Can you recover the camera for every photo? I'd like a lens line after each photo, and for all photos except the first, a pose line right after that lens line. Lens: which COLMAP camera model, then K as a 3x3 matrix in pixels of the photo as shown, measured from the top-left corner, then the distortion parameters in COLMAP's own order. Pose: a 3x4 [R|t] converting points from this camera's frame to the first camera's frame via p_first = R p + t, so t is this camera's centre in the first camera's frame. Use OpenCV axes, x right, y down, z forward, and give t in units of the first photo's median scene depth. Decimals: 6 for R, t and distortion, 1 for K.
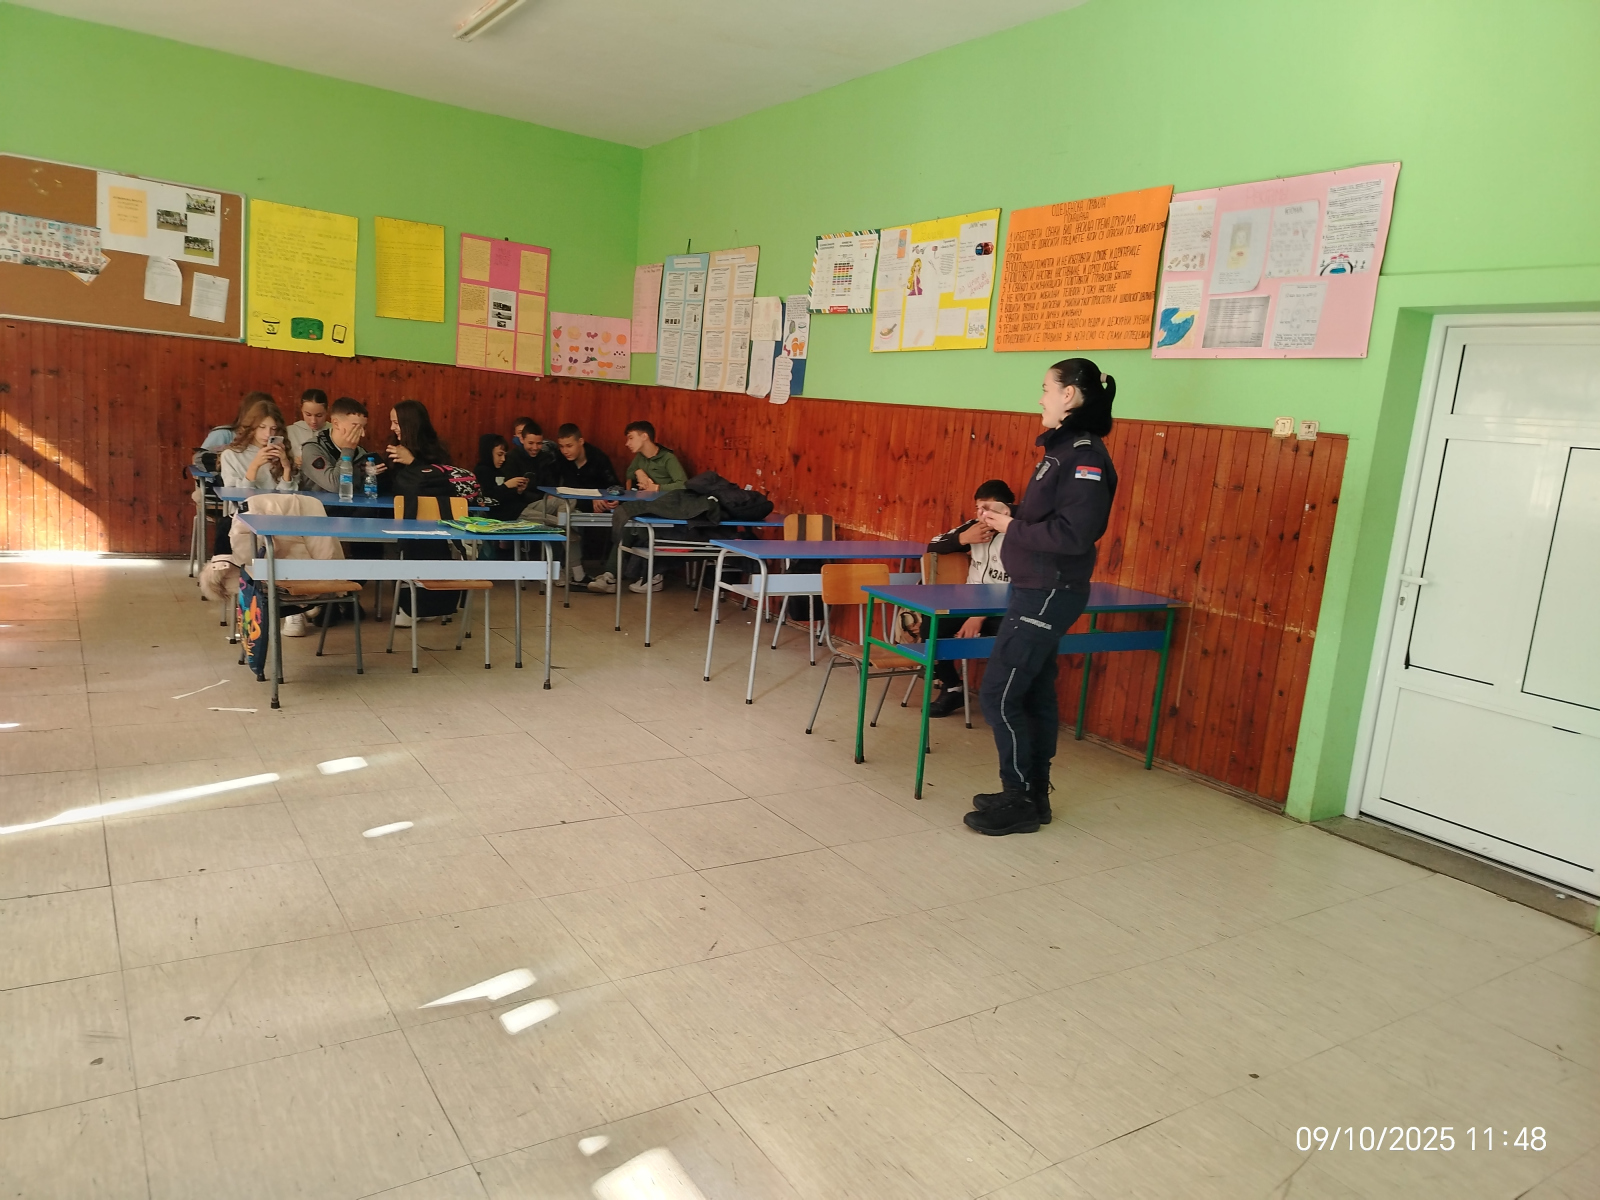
lens RADIAL K [[1131.1, 0, 802.7], [0, 1131.1, 592.9], [0, 0, 1]] dist [0.121559, -0.186627]
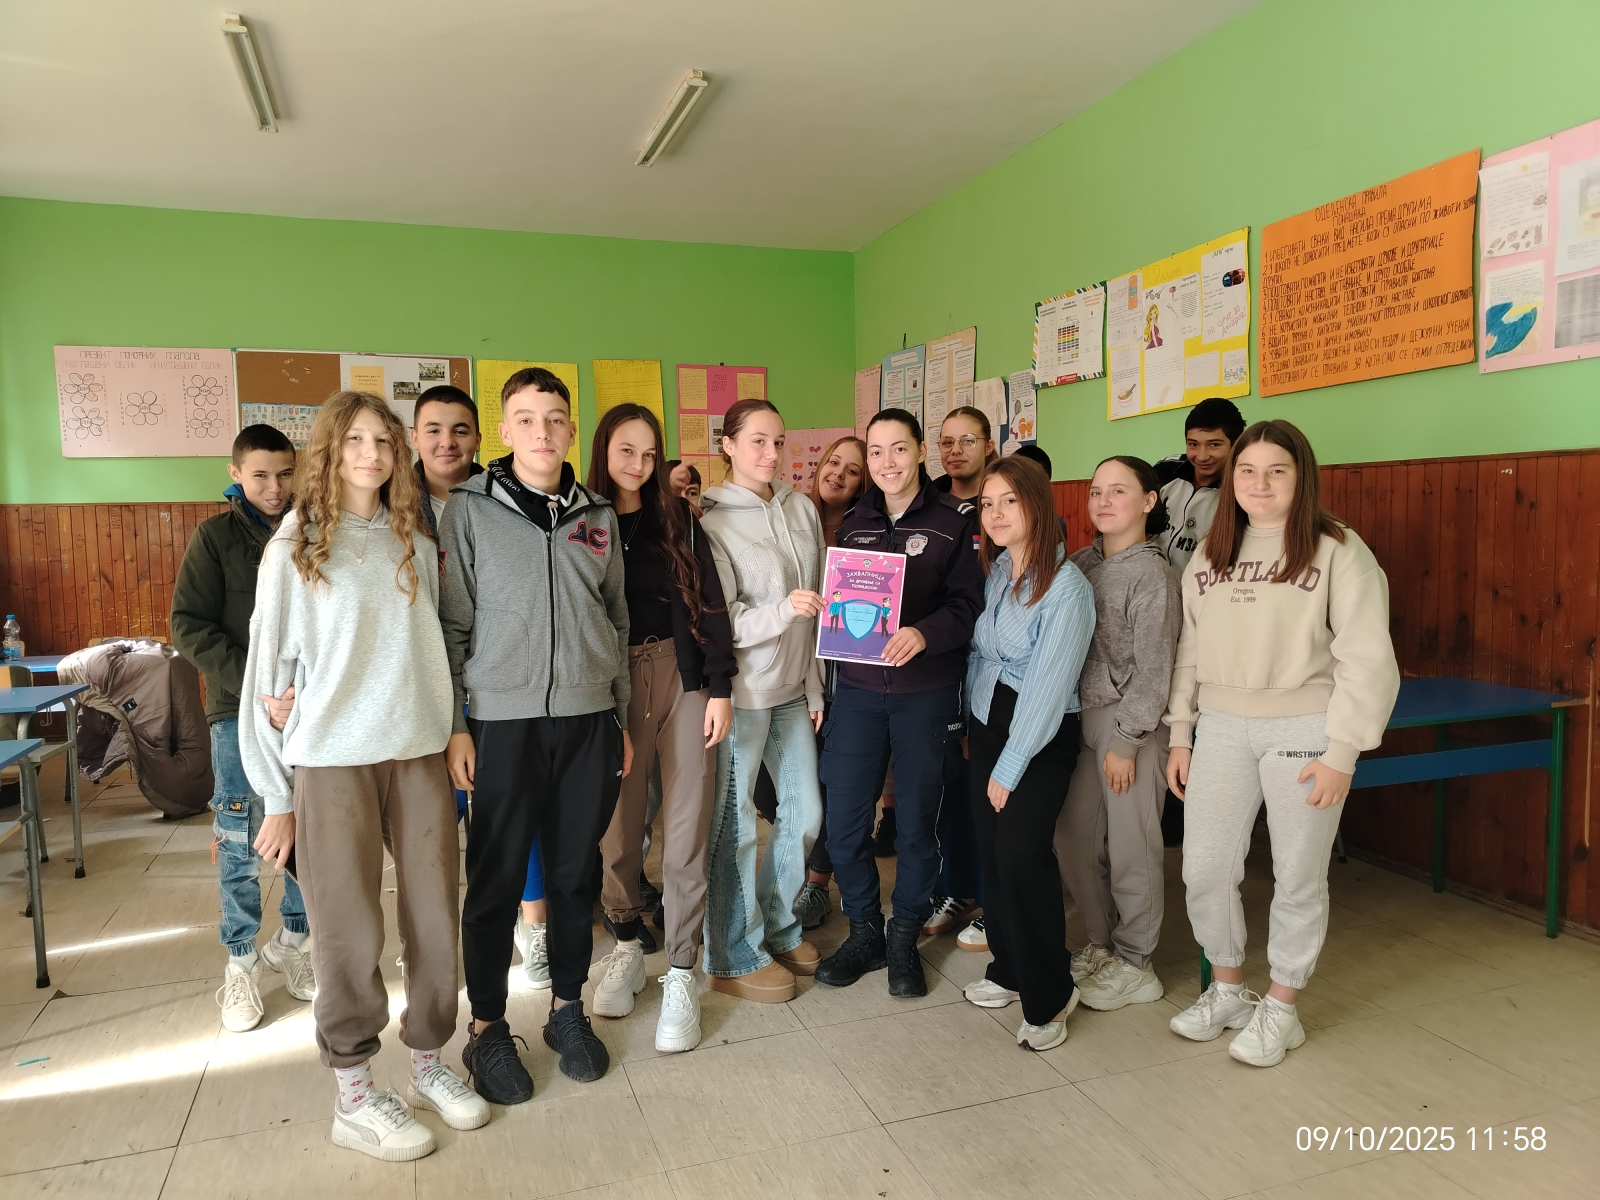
lens RADIAL K [[1130.8, 0, 801.9], [0, 1130.8, 600.2], [0, 0, 1]] dist [0.025279, -0.016612]
pose [[0.964004, -0.093459, -0.248920, 0.039831], [0.070599, 0.992555, -0.099252, -0.012367], [0.256343, 0.078106, 0.963425, 0.147791]]
